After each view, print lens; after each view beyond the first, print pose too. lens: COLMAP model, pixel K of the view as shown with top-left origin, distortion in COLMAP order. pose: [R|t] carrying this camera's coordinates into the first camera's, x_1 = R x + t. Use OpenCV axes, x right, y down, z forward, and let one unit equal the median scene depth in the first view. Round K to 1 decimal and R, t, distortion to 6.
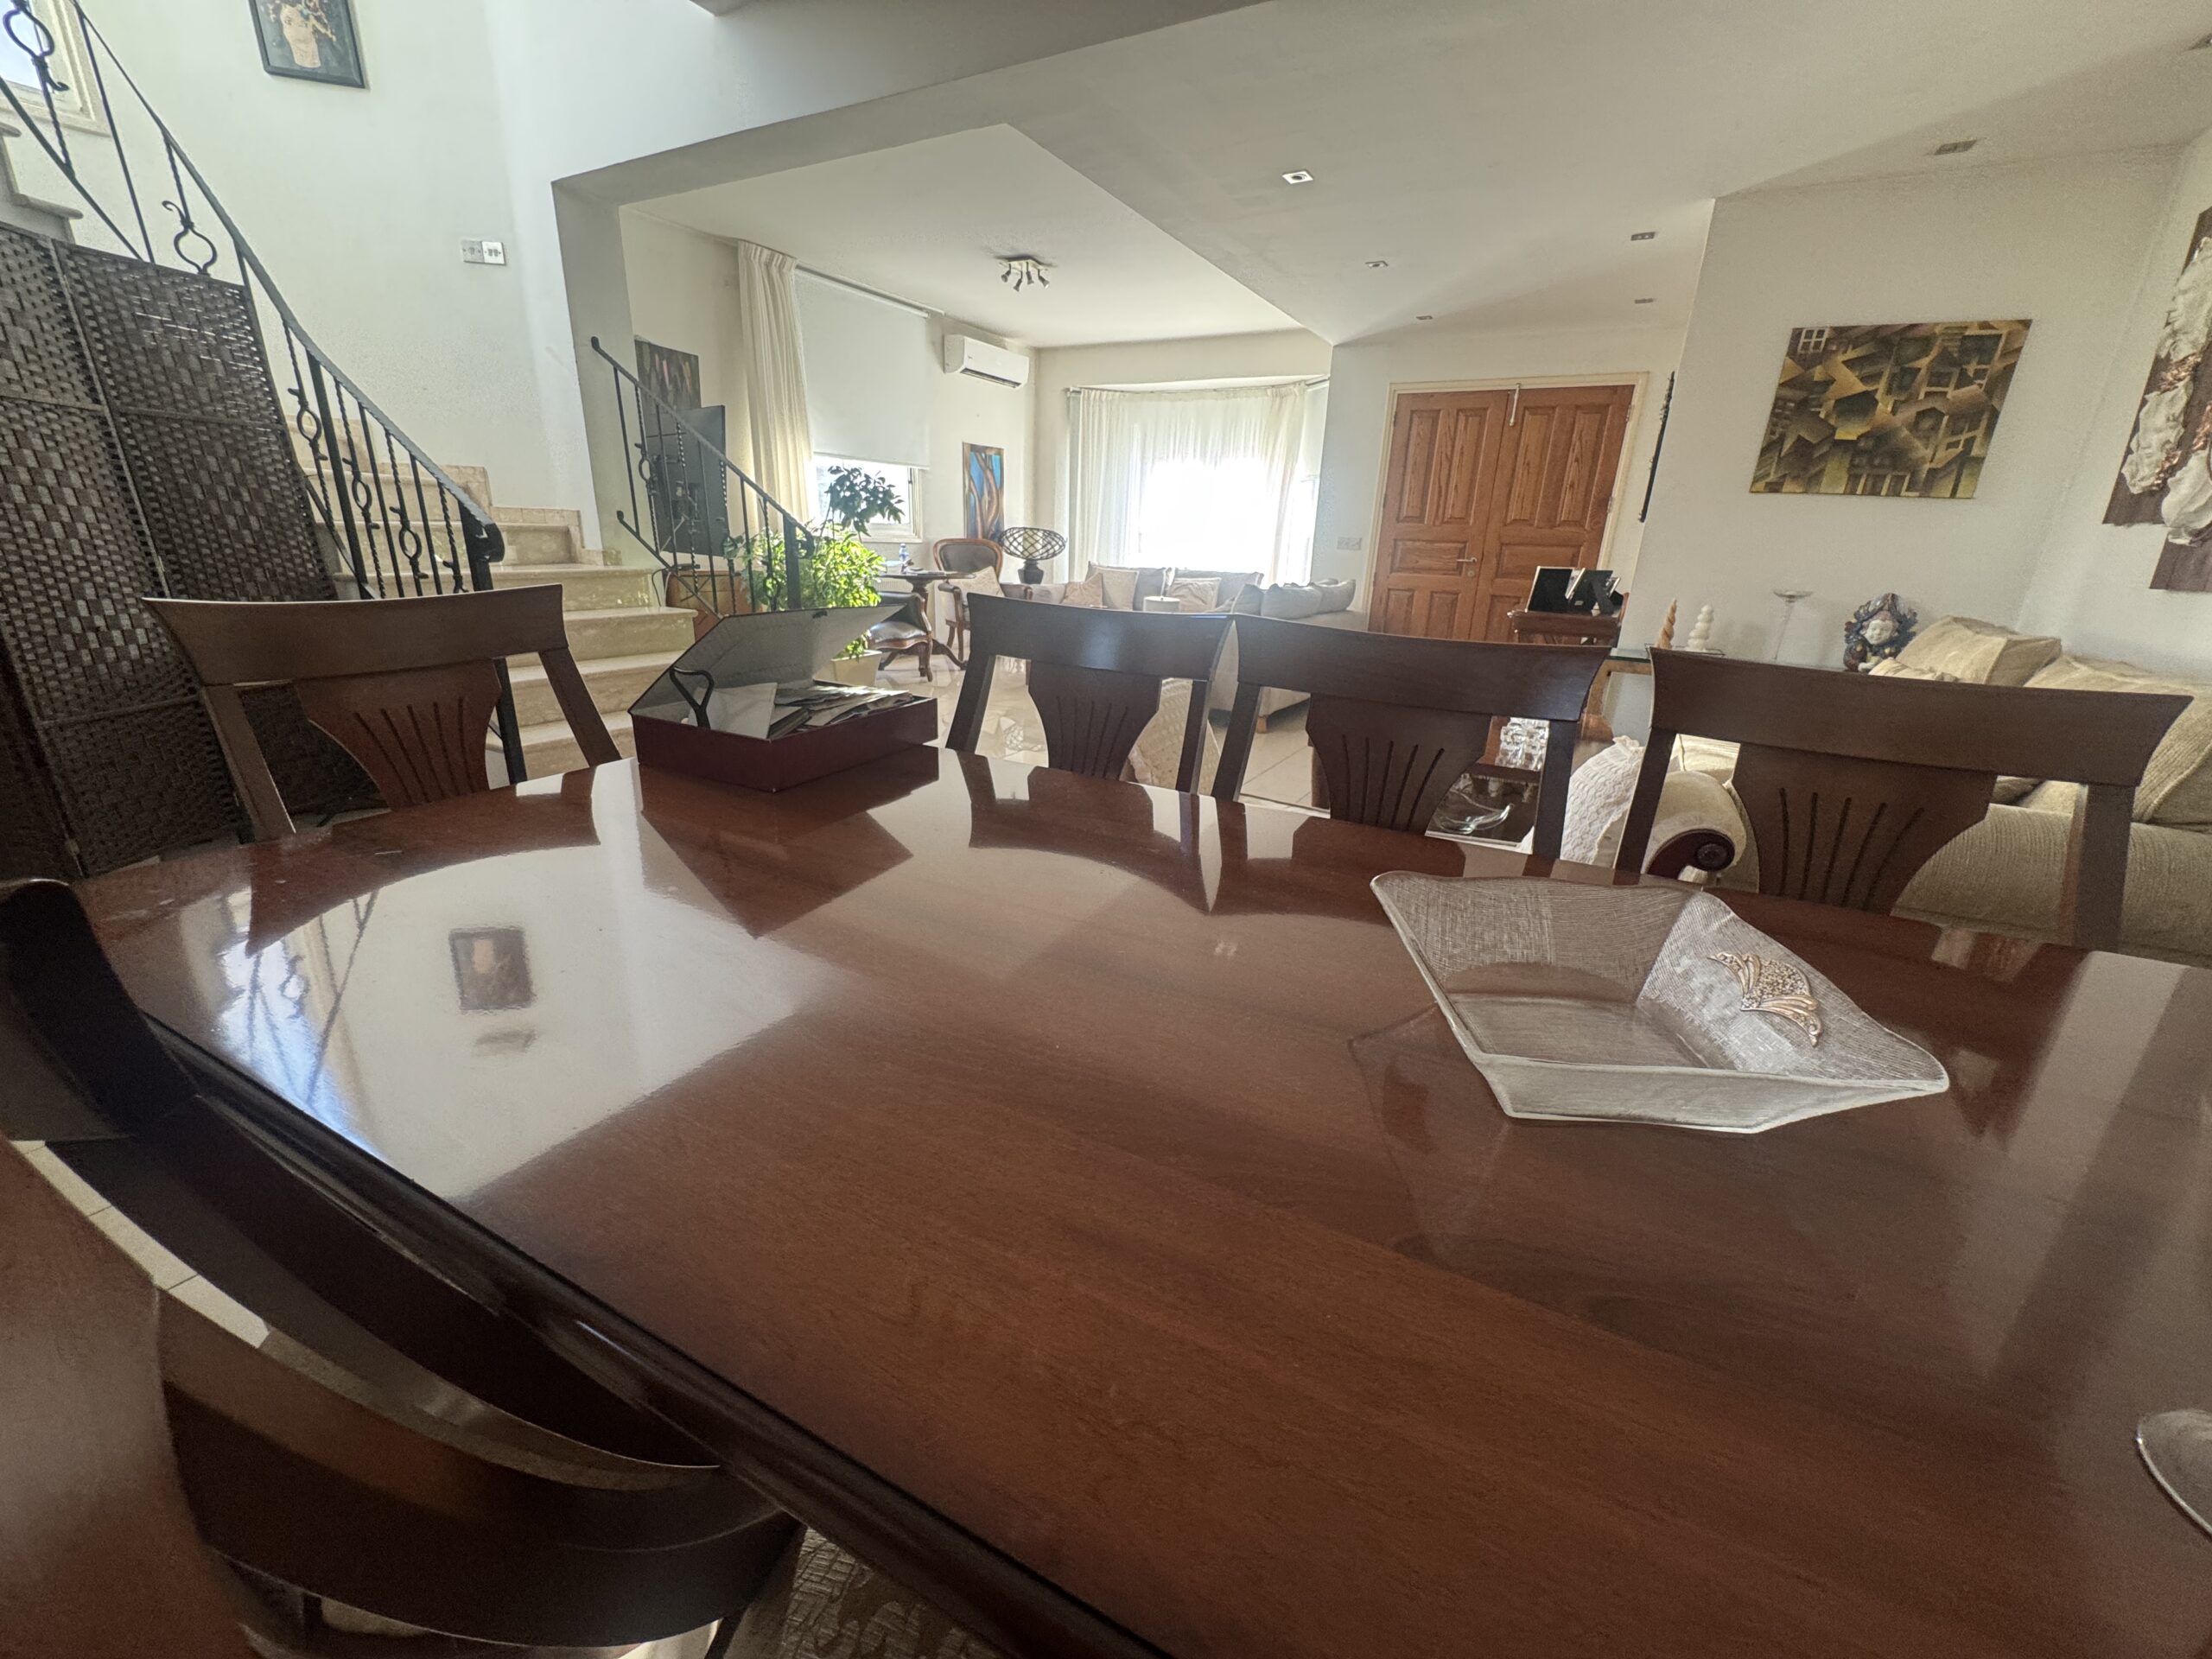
lens RADIAL K [[884.1, 0, 1107.9], [0, 884.1, 839.4], [0, 0, 1]] dist [-0.004372, 0.000344]
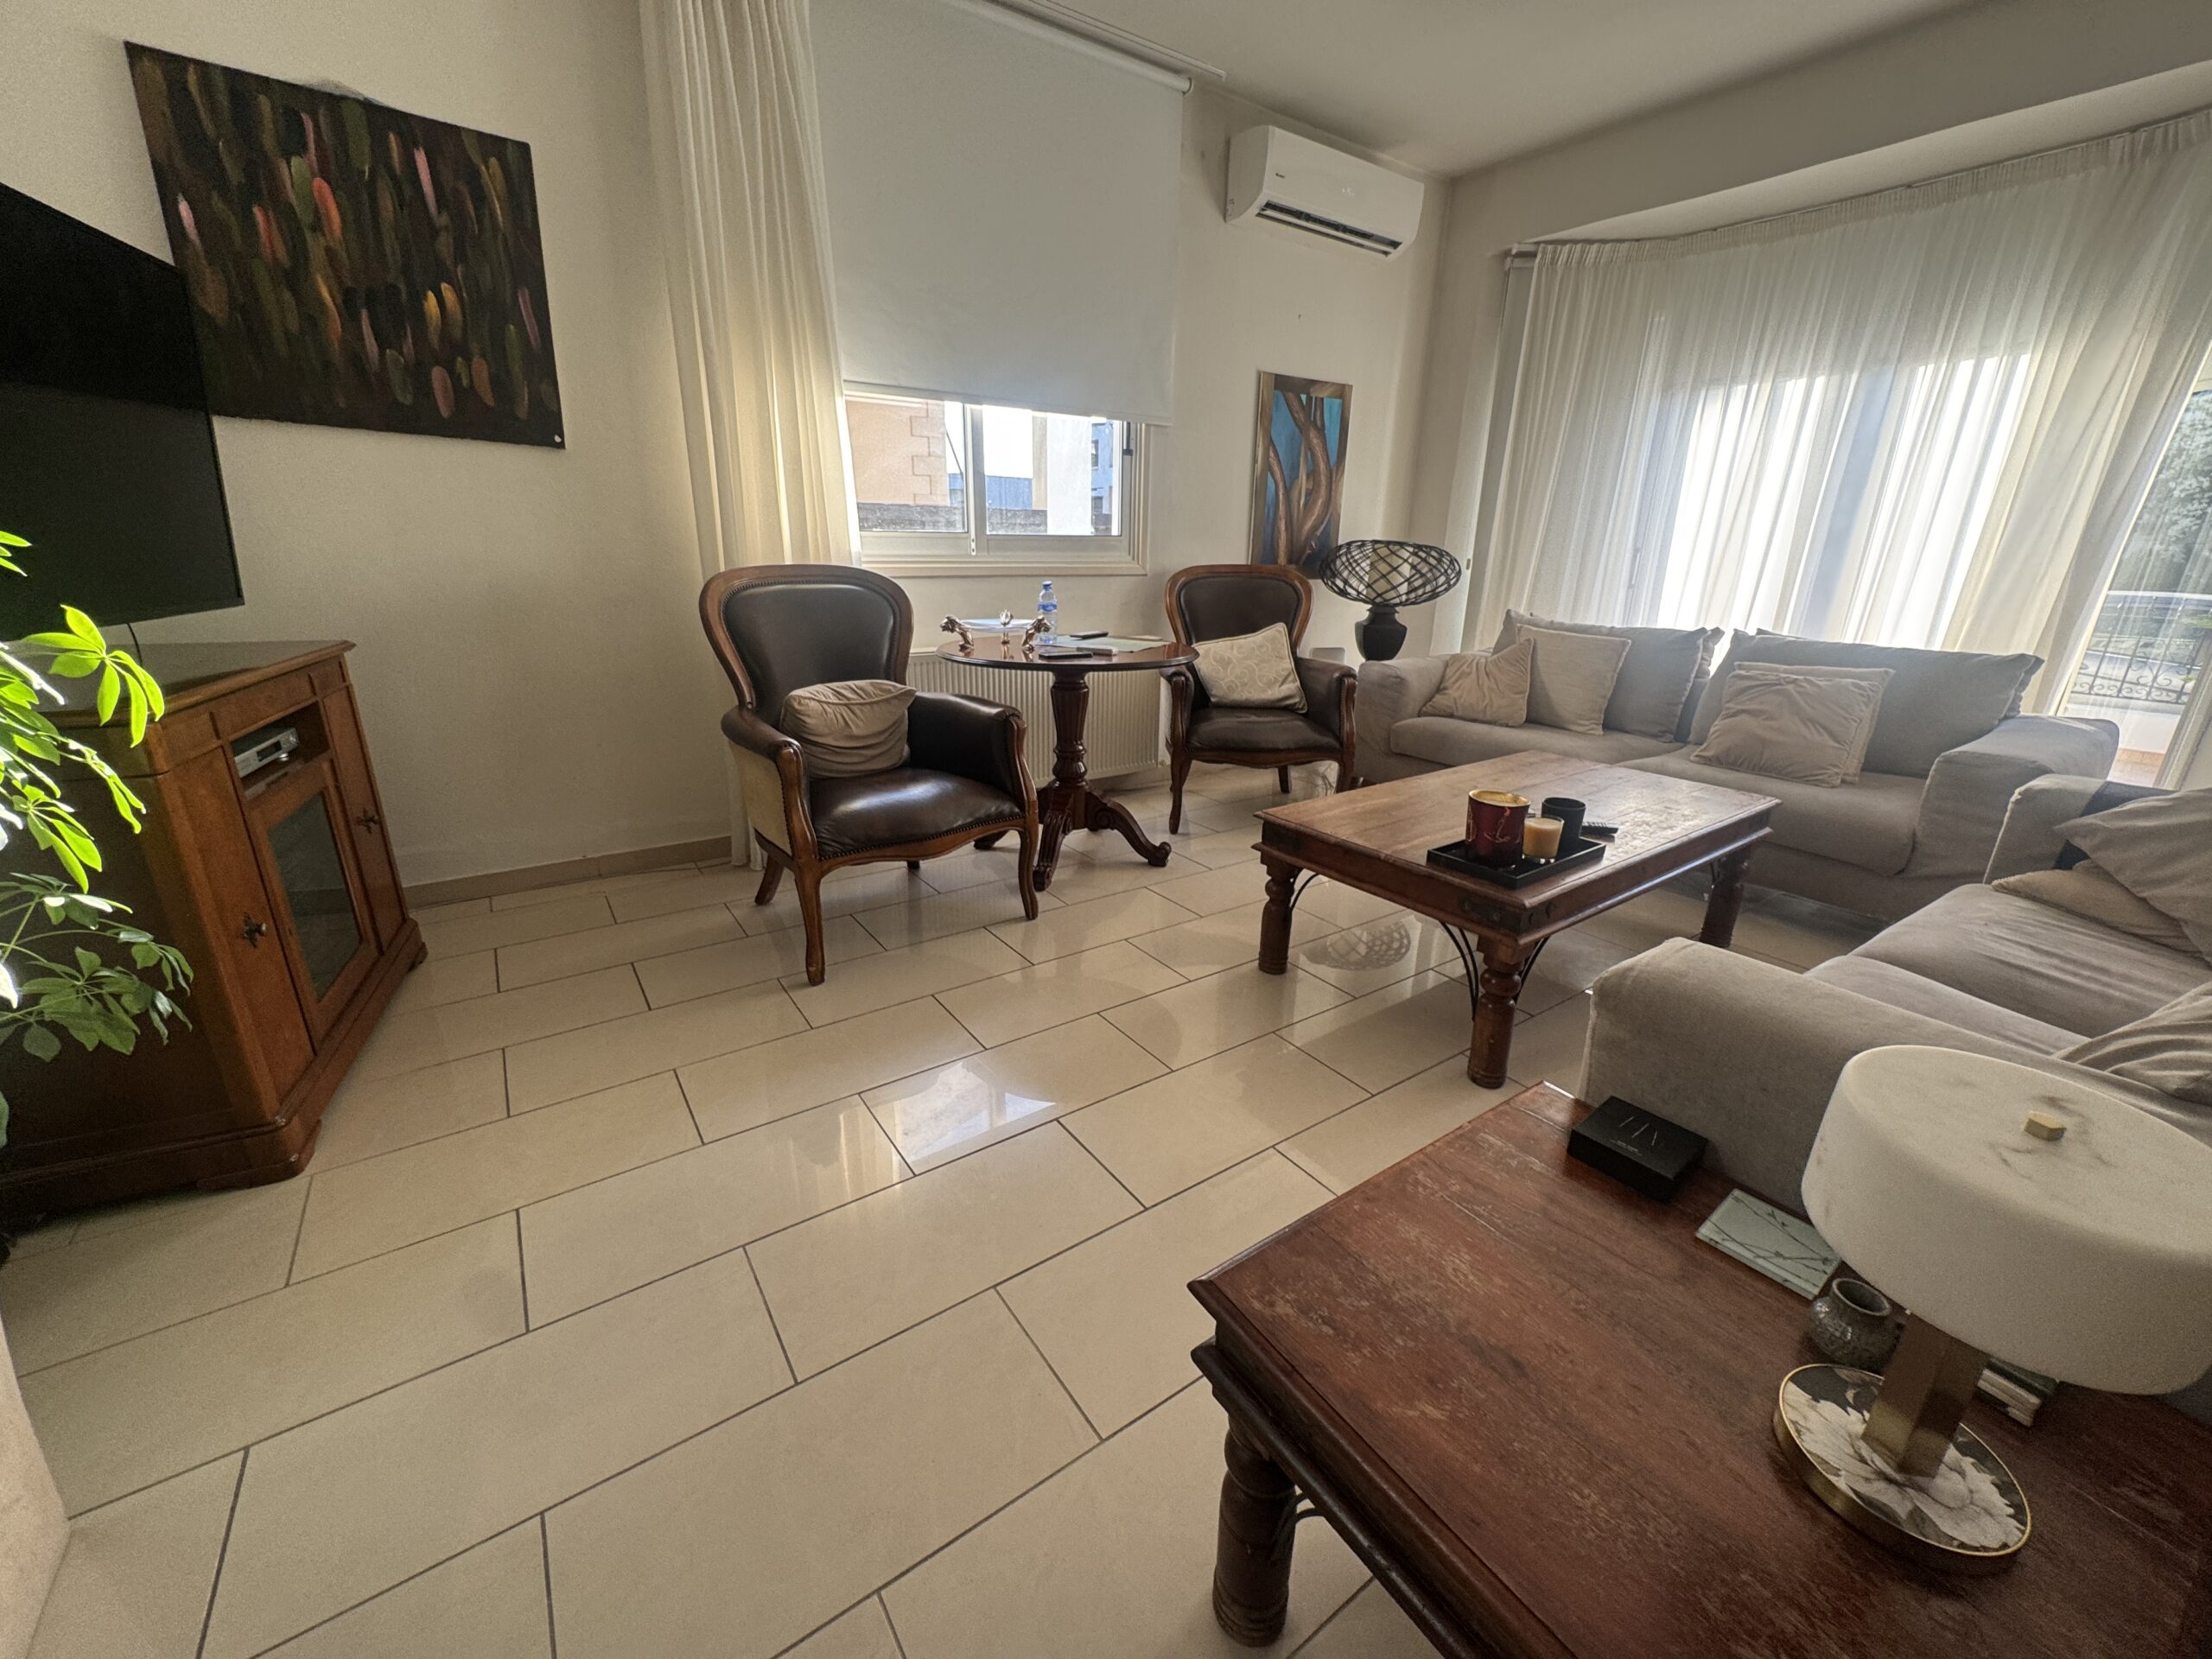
lens RADIAL K [[884.1, 0, 1107.5], [0, 884.1, 832.0], [0, 0, 1]] dist [-0.004372, 0.000344]
pose [[0.900656, 0.119960, -0.417646, -0.003329], [-0.130206, 0.991479, 0.003992, -0.177193], [0.414566, 0.050784, 0.908601, 0.505860]]
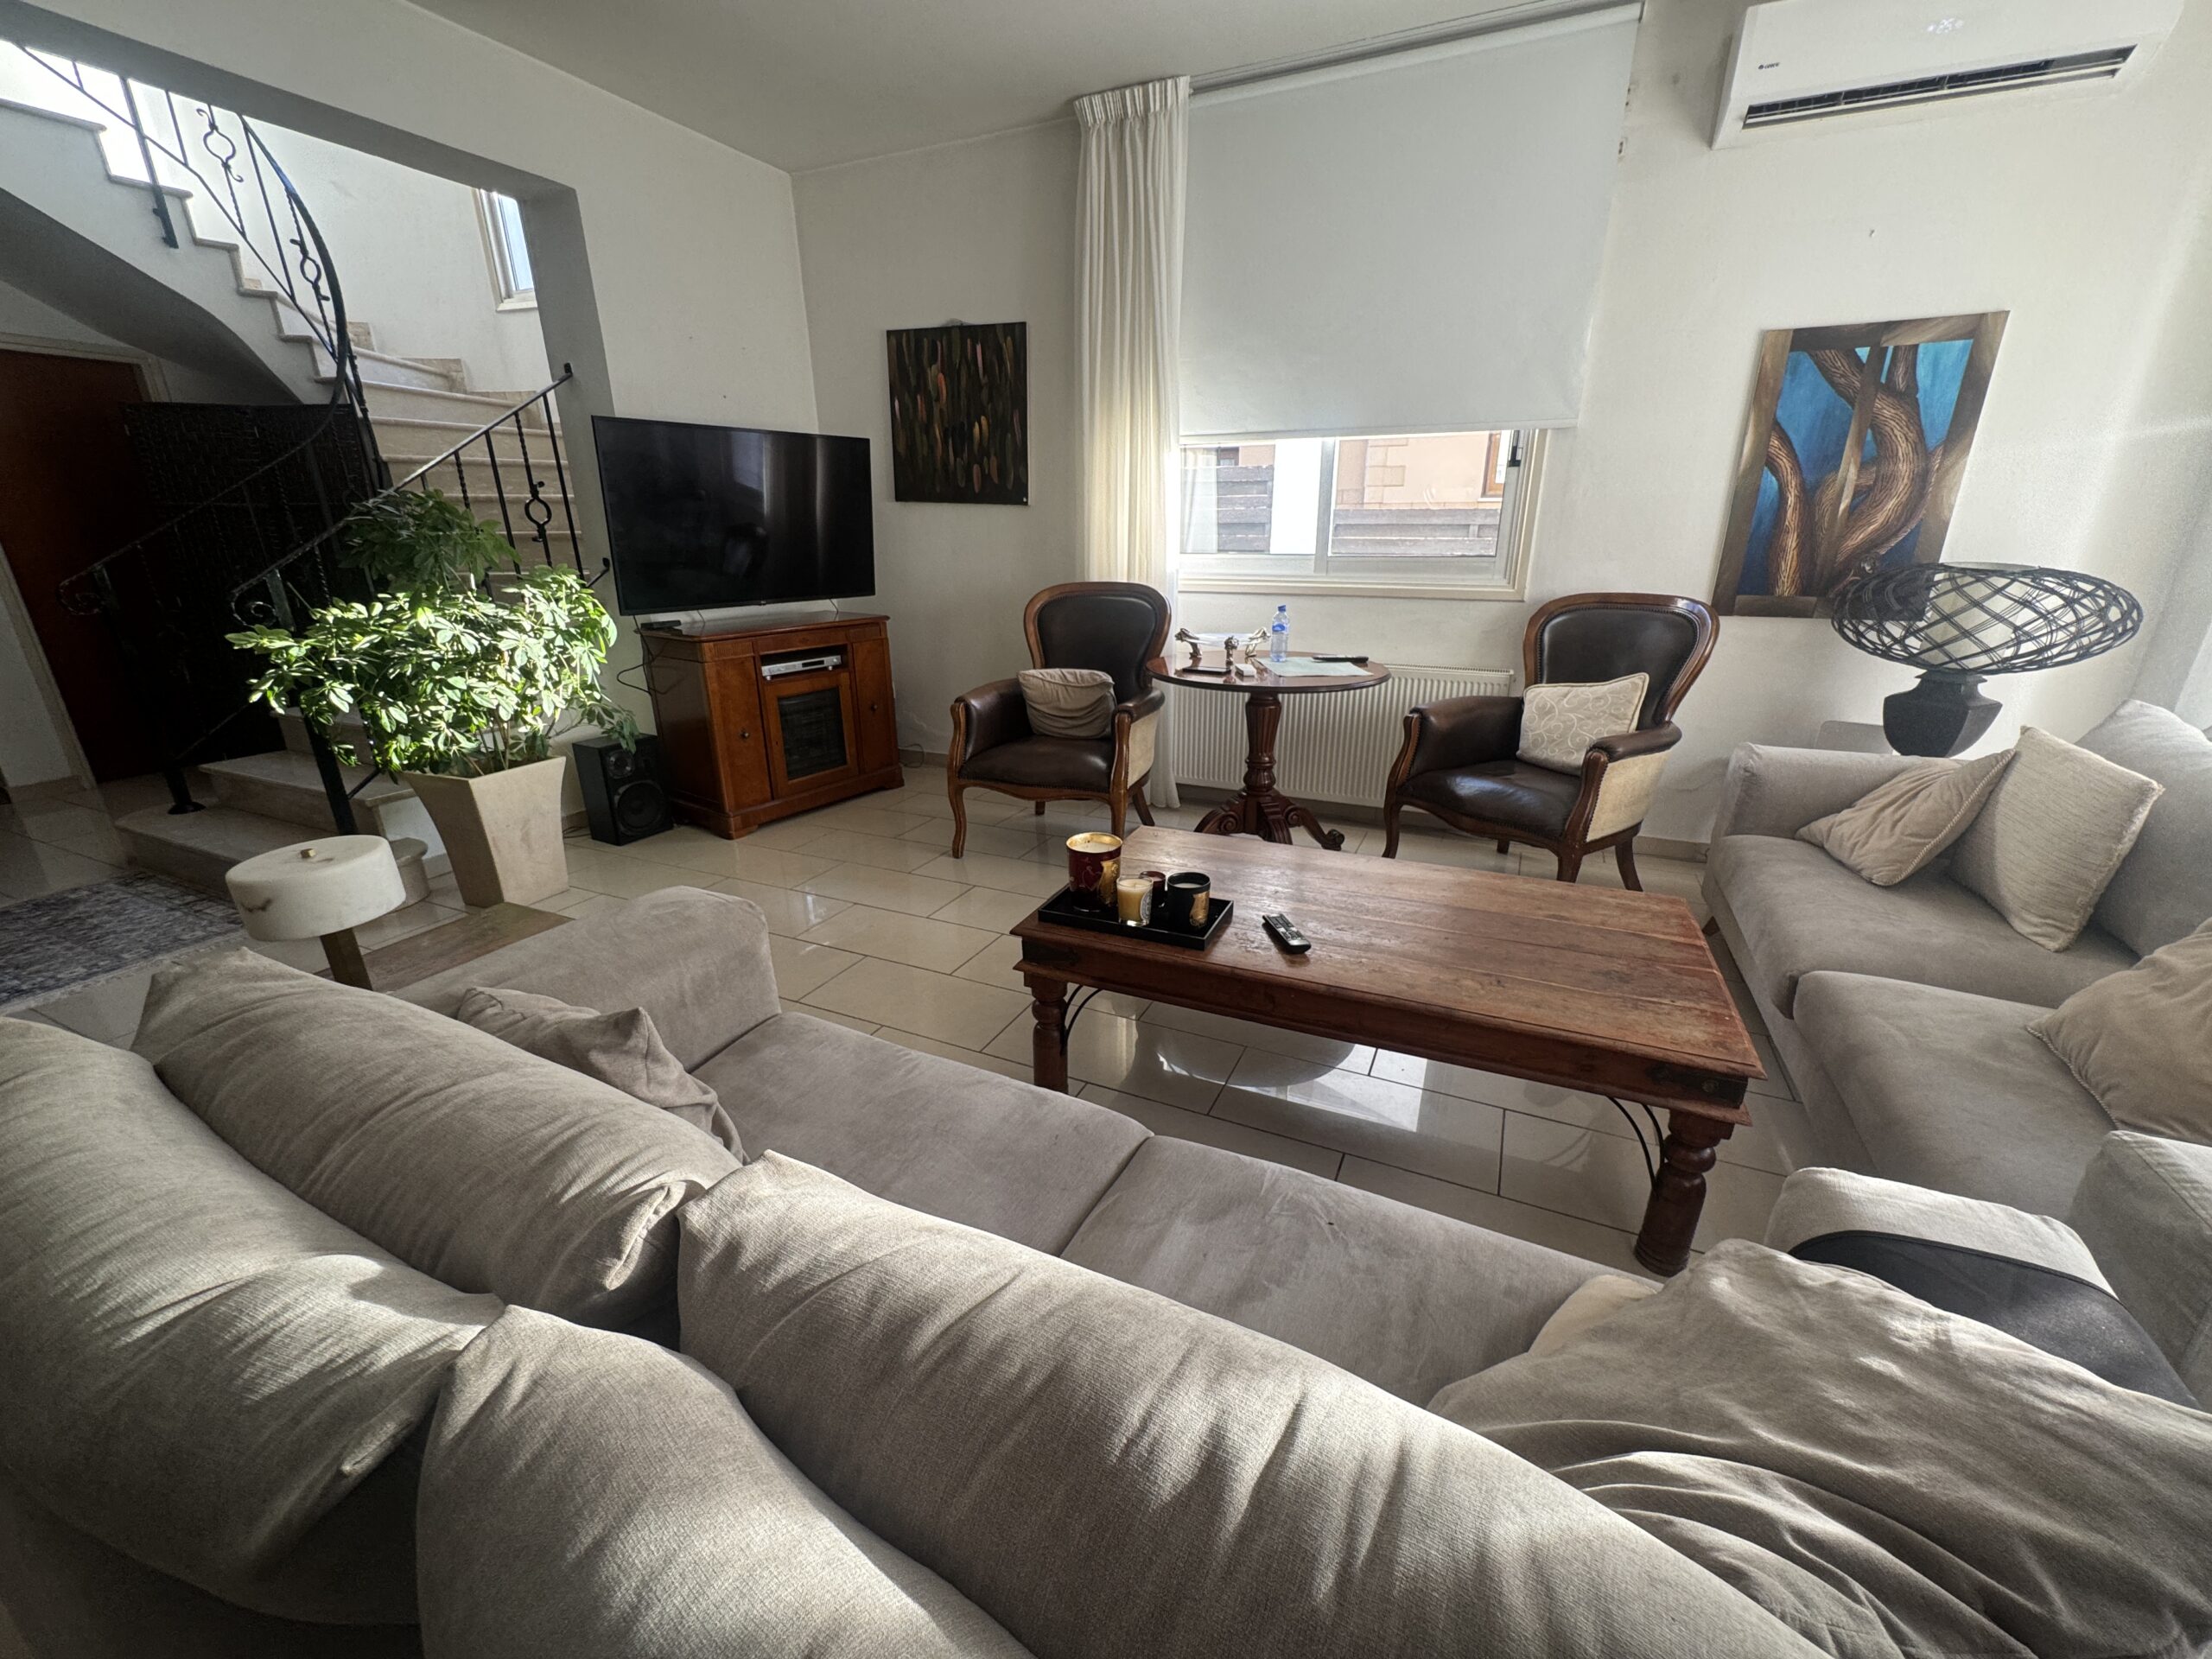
lens RADIAL K [[884.1, 0, 1108.8], [0, 884.1, 832.6], [0, 0, 1]] dist [-0.004372, 0.000344]
pose [[0.081073, 0.298162, -0.951066, 0.206259], [-0.316833, 0.912423, 0.259039, -0.259745], [0.945010, 0.280328, 0.168441, 0.711200]]
